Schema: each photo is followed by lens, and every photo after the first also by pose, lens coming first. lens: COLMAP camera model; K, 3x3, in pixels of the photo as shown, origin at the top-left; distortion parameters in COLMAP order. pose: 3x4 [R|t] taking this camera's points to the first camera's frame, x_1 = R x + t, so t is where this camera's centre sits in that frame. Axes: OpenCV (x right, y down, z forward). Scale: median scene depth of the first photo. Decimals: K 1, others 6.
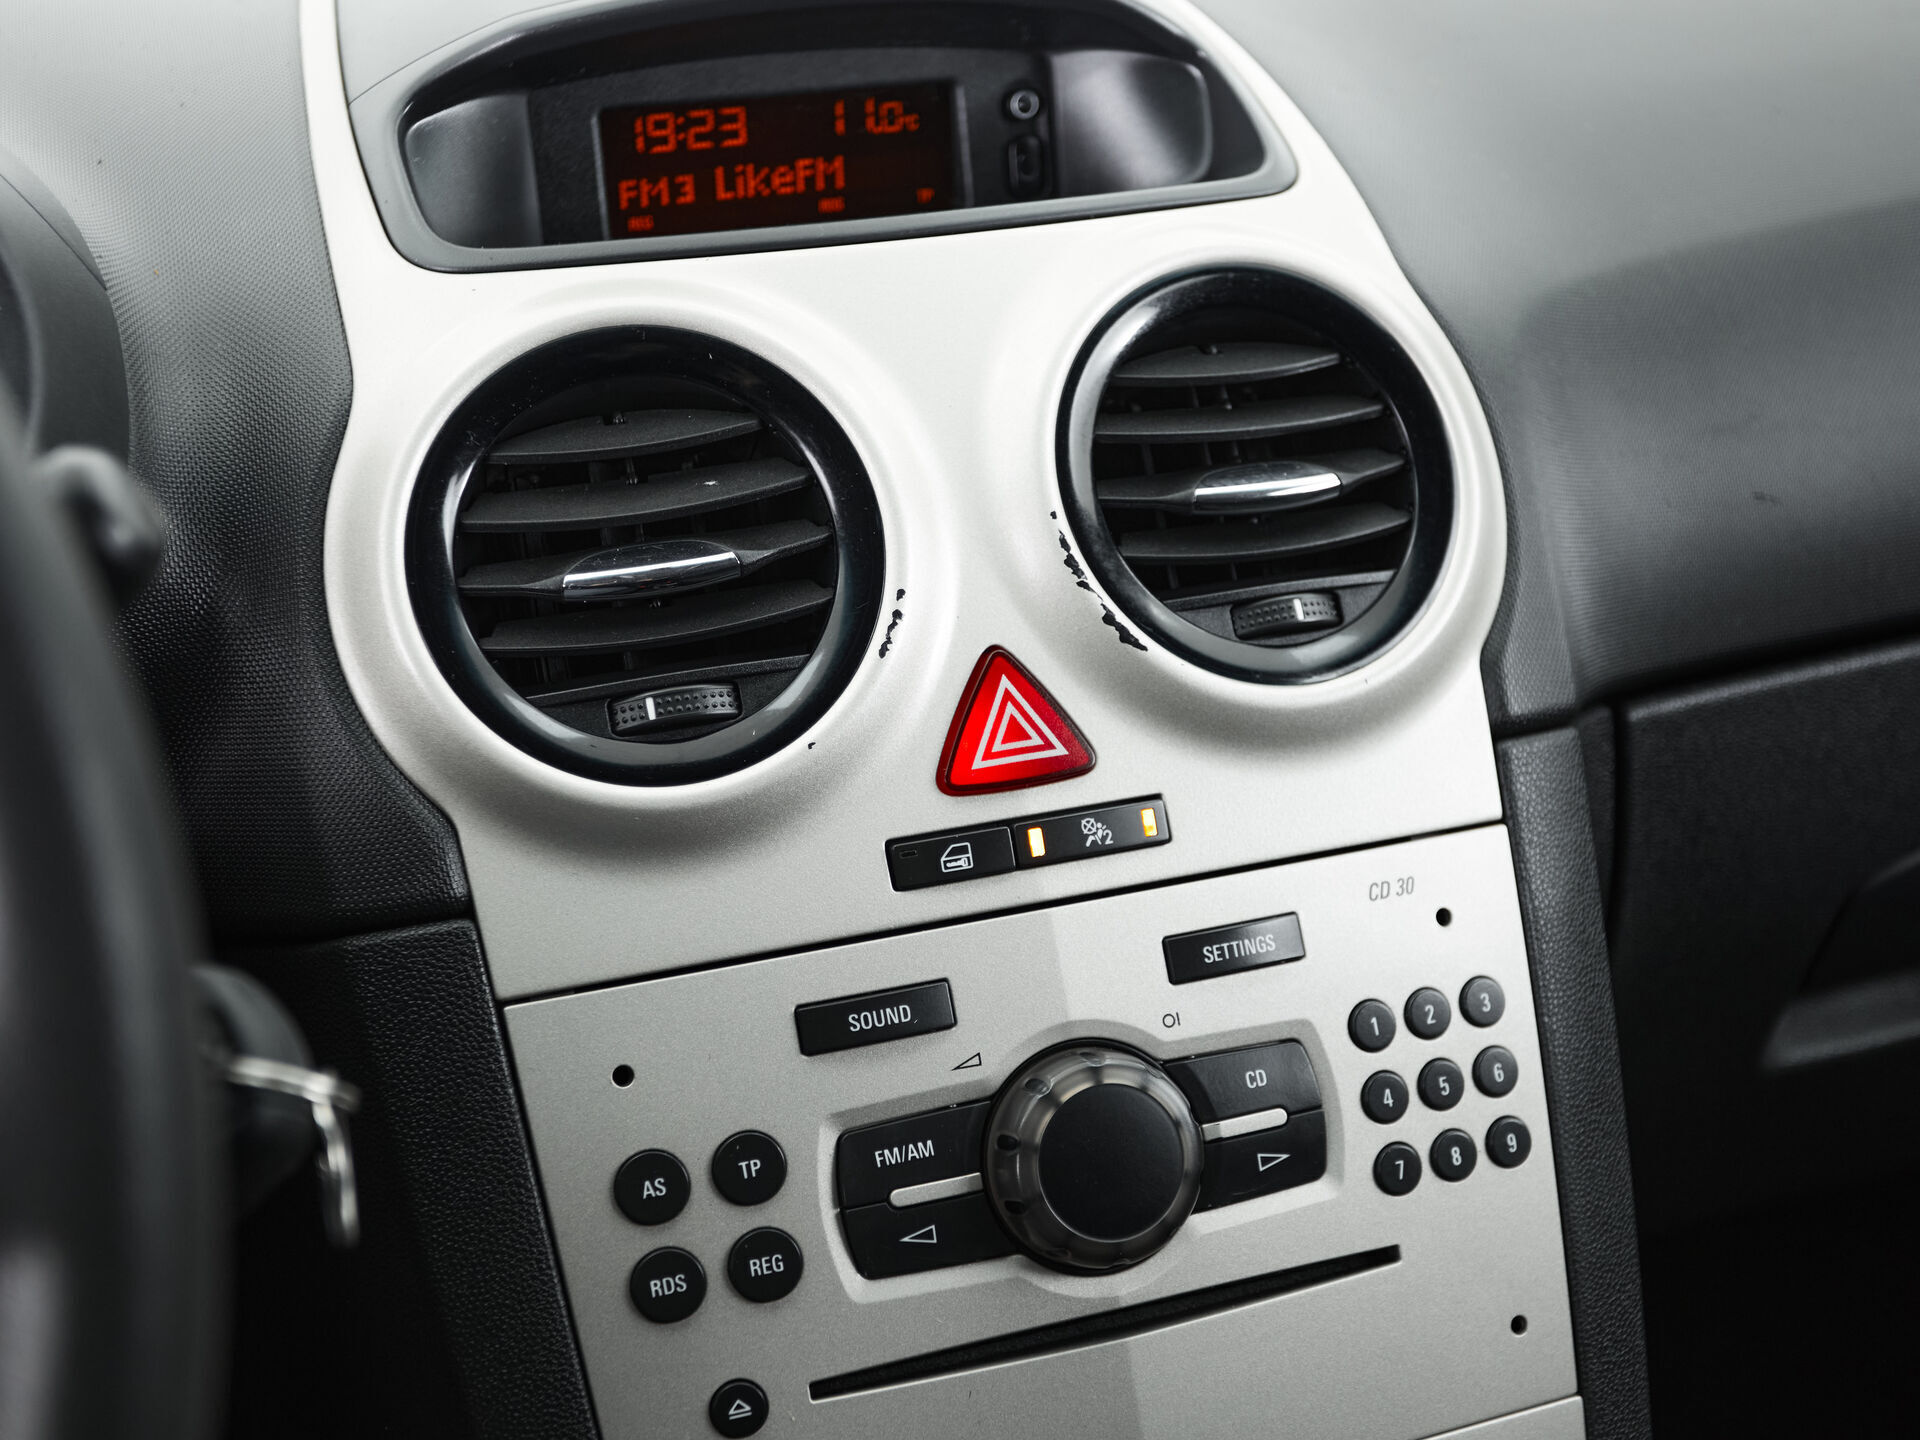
lens RADIAL K [[2494.8, 0, 985.0], [0, 2494.8, 718.2], [0, 0, 1]] dist [0.030968, 0.025210]
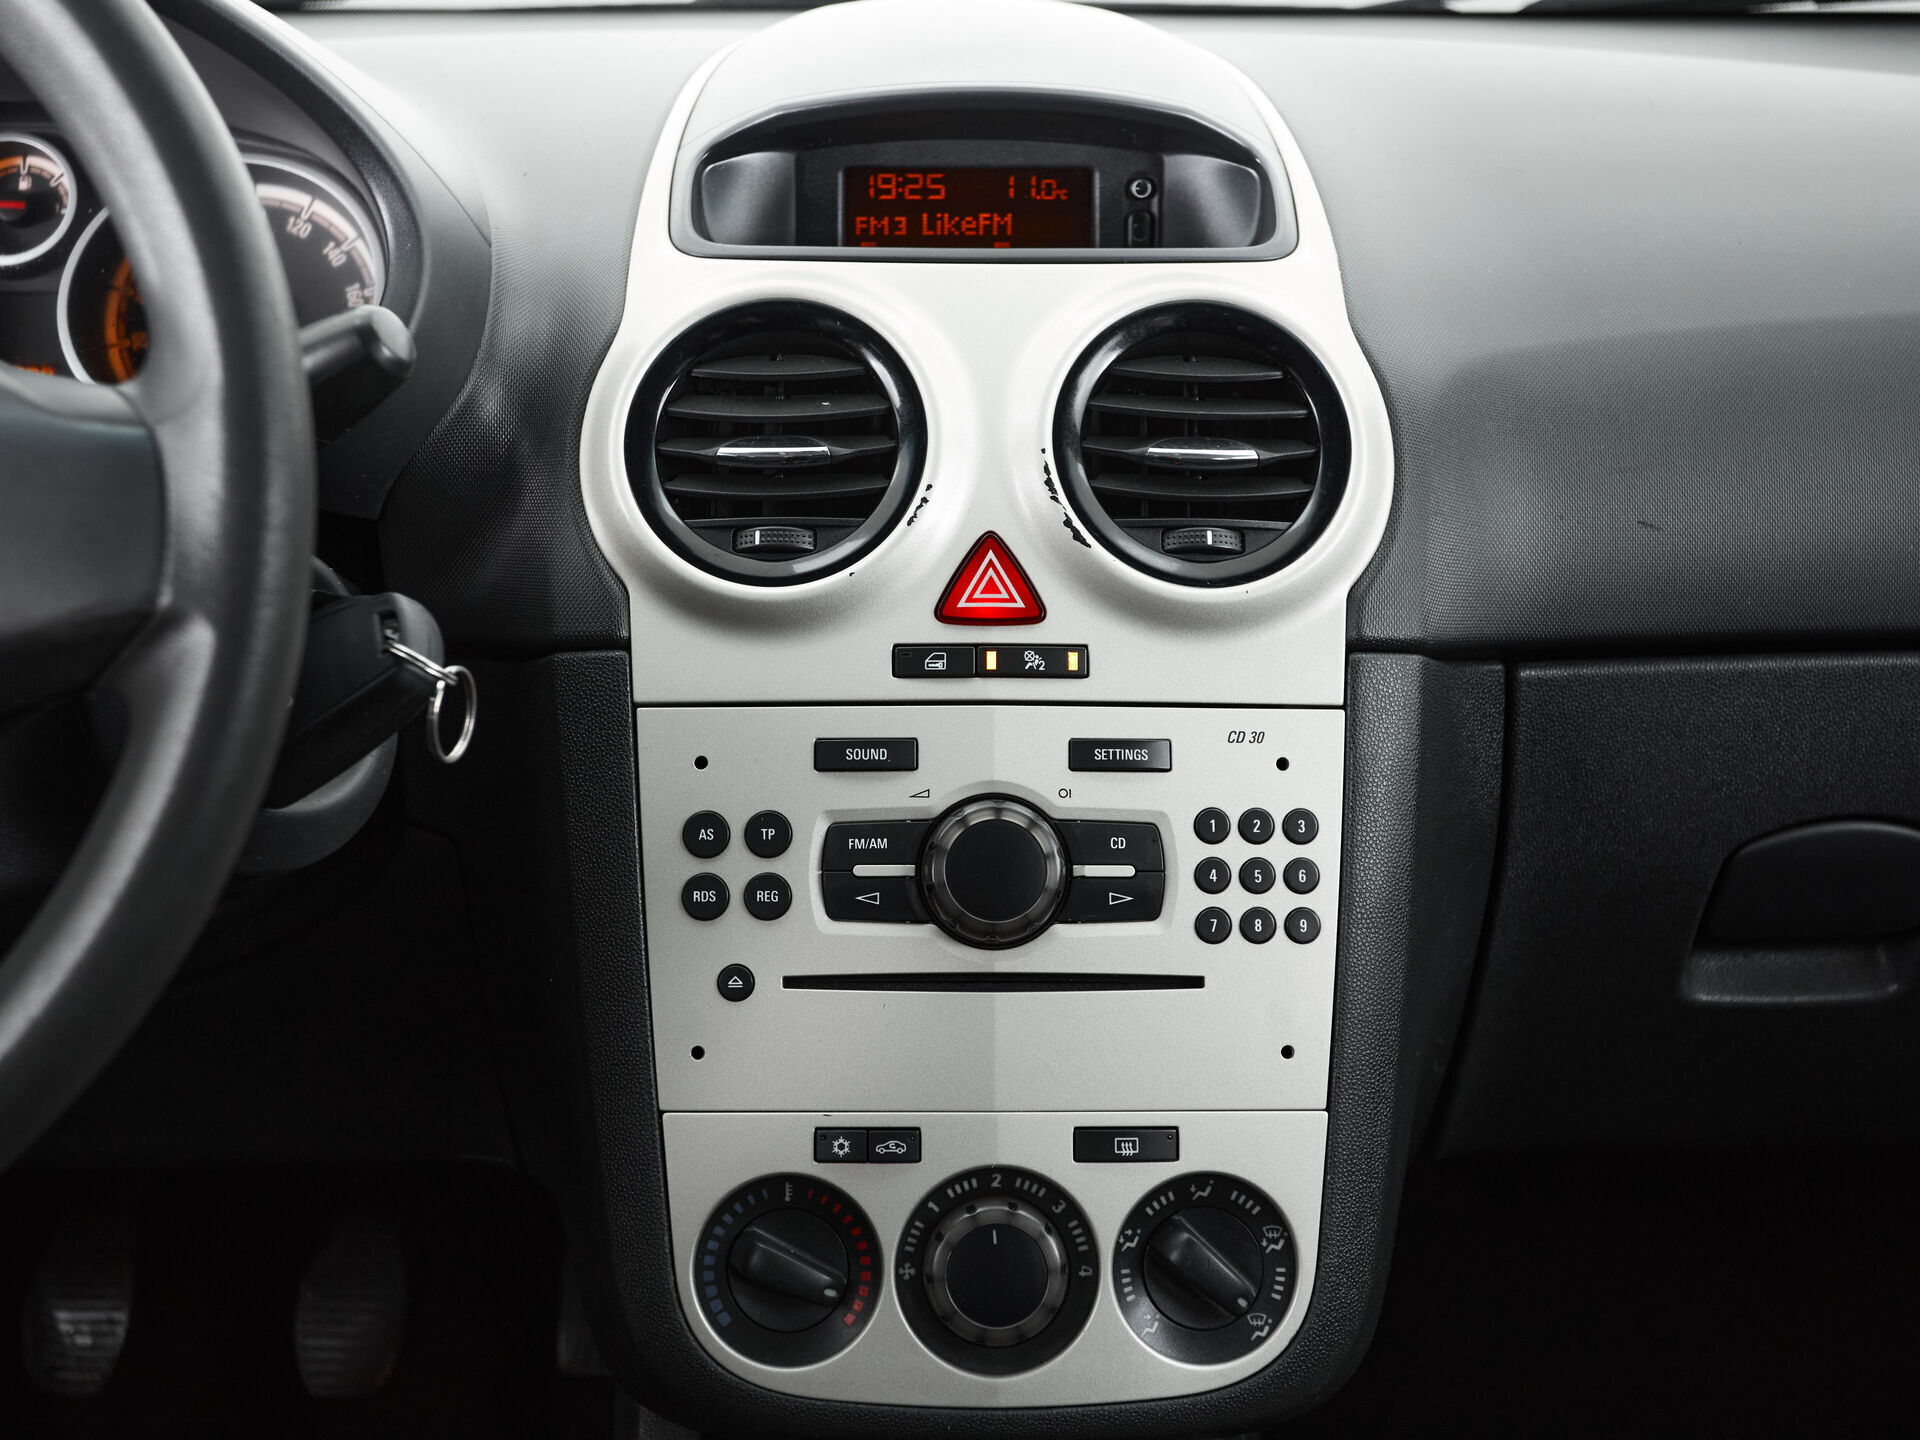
lens RADIAL K [[2383.6, 0, 949.2], [0, 2383.6, 706.4], [0, 0, 1]] dist [0.026992, 0.037978]
pose [[0.952063, 0.139813, -0.272082, 0.387429], [-0.150658, 0.988398, -0.019278, 0.107343], [0.266230, 0.059345, 0.962081, -0.387560]]
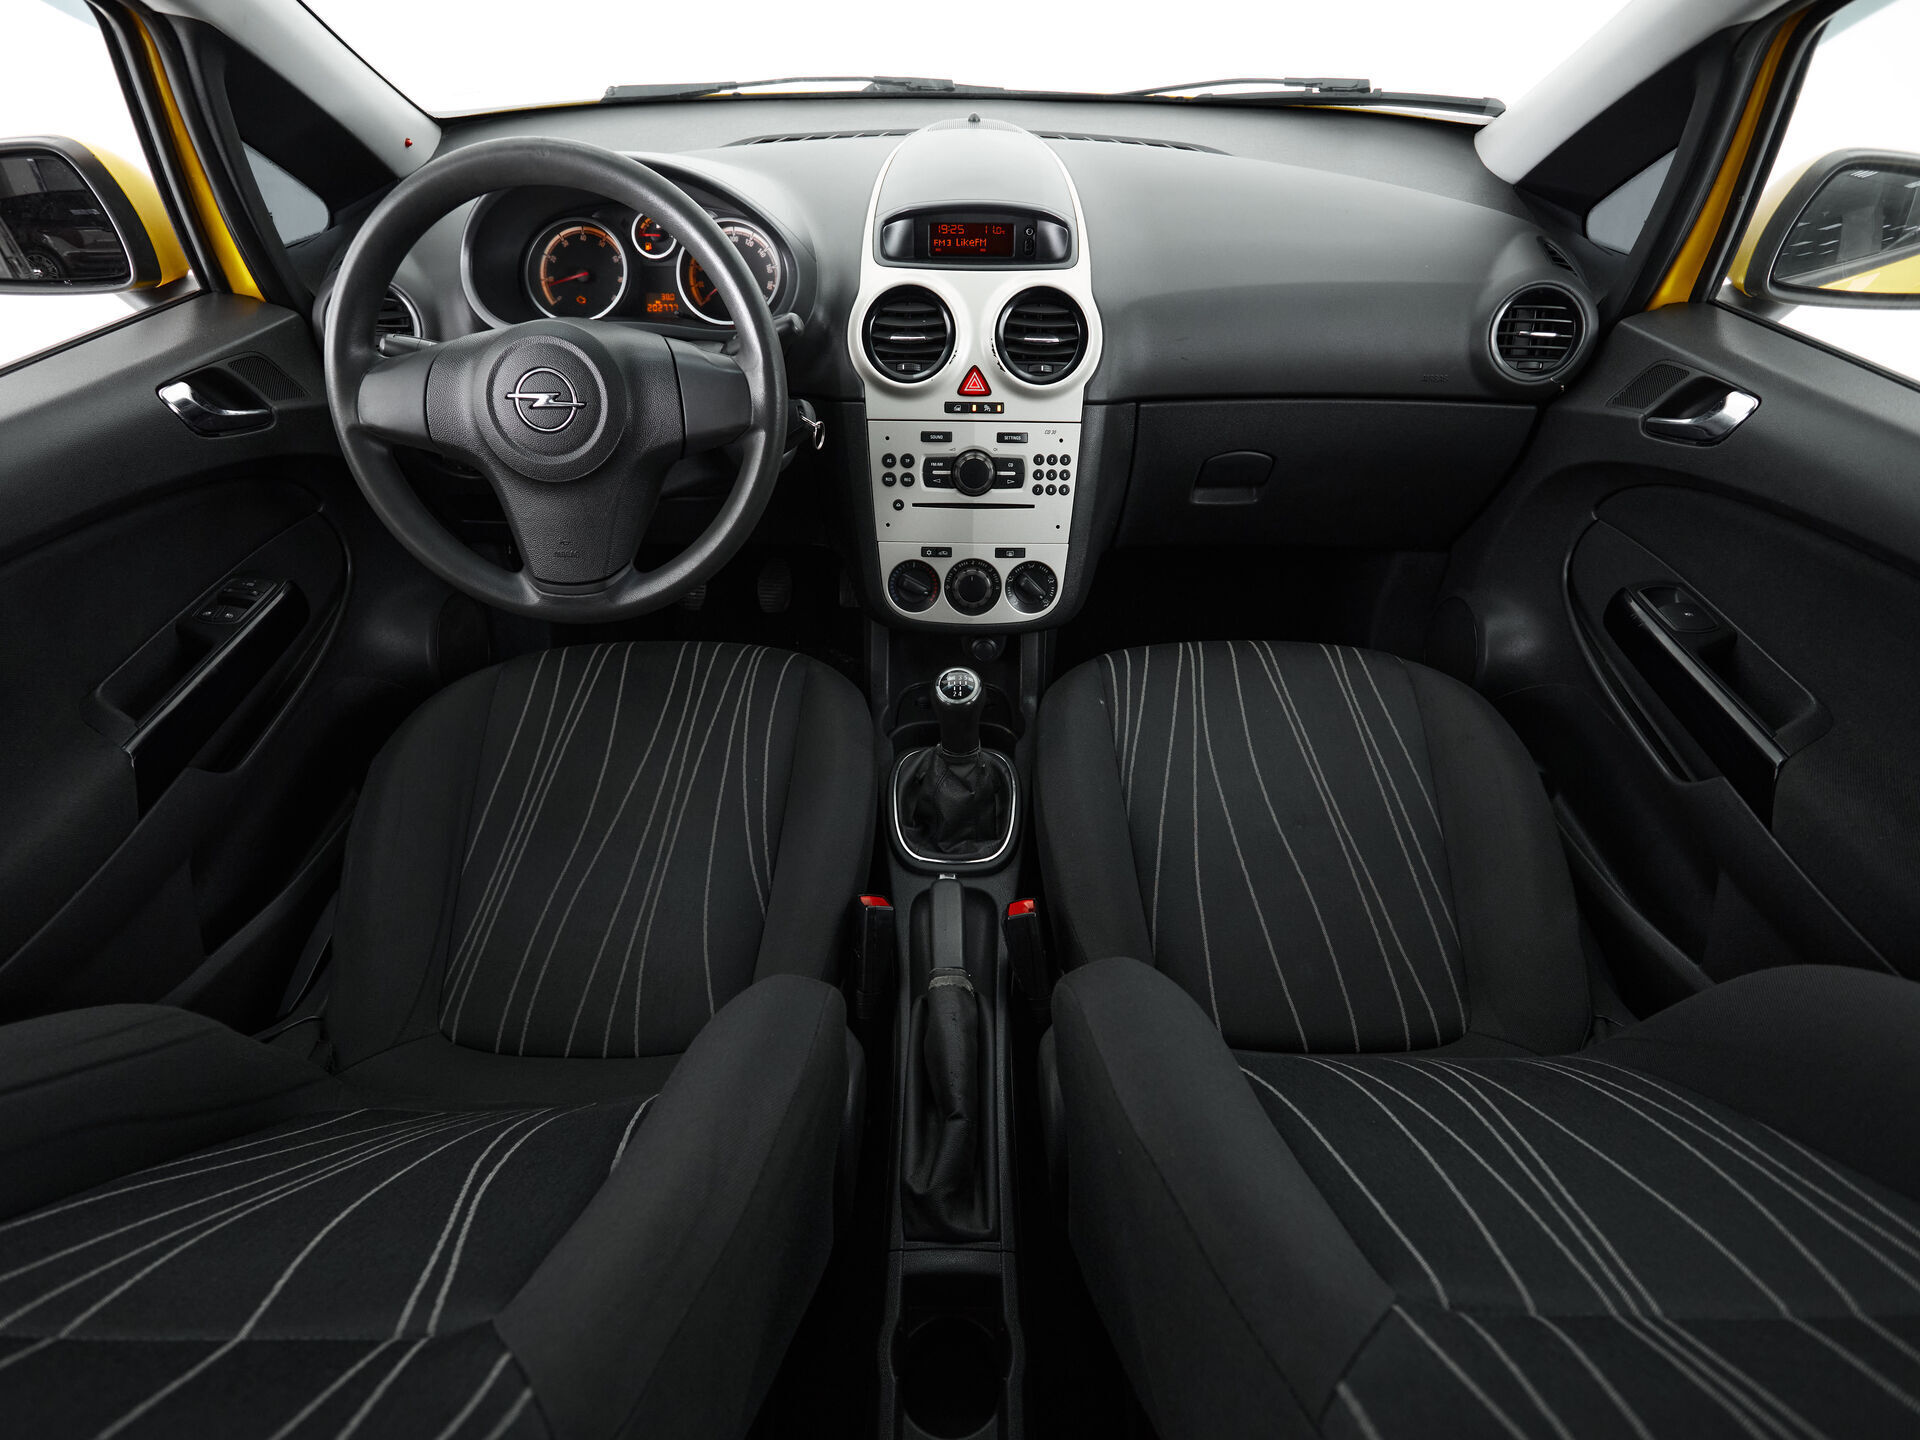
lens RADIAL K [[1026.6, 0, 960.0], [0, 1026.6, 720.0], [0, 0, 1]] dist [-0.002005, -0.000374]
pose [[0.944951, 0.250591, -0.210408, 0.575644], [-0.161770, 0.916730, 0.365289, -0.122278], [0.284425, -0.311143, 0.906804, -1.055049]]
